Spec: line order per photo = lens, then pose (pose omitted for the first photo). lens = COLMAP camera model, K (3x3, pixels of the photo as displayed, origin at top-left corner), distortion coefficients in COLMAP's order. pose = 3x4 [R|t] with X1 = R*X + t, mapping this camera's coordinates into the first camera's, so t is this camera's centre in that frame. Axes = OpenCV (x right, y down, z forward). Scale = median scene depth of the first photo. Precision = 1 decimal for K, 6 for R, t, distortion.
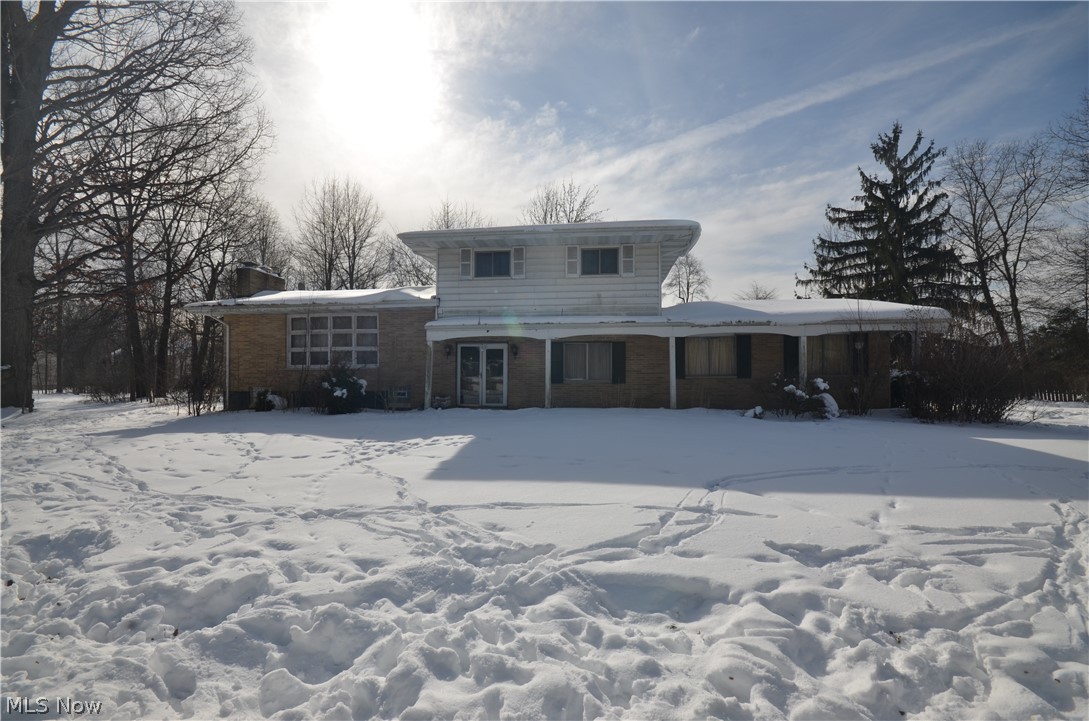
lens RADIAL K [[471.2, 0, 545.7], [0, 471.2, 366.0], [0, 0, 1]] dist [0.003951, 0.000254]
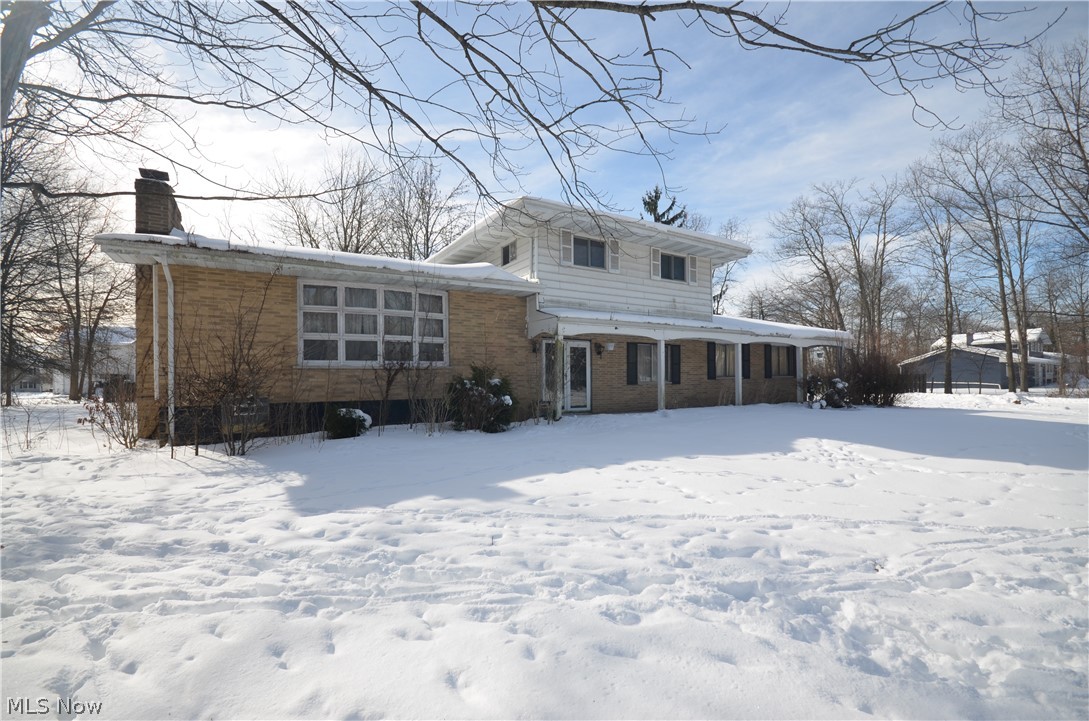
lens RADIAL K [[471.2, 0, 545.1], [0, 471.2, 363.8], [0, 0, 1]] dist [0.003951, 0.000254]
pose [[0.781768, 0.015436, 0.623378, -0.737061], [-0.012442, 0.999881, -0.009155, 0.004629], [-0.623445, -0.000600, 0.781867, 0.349515]]
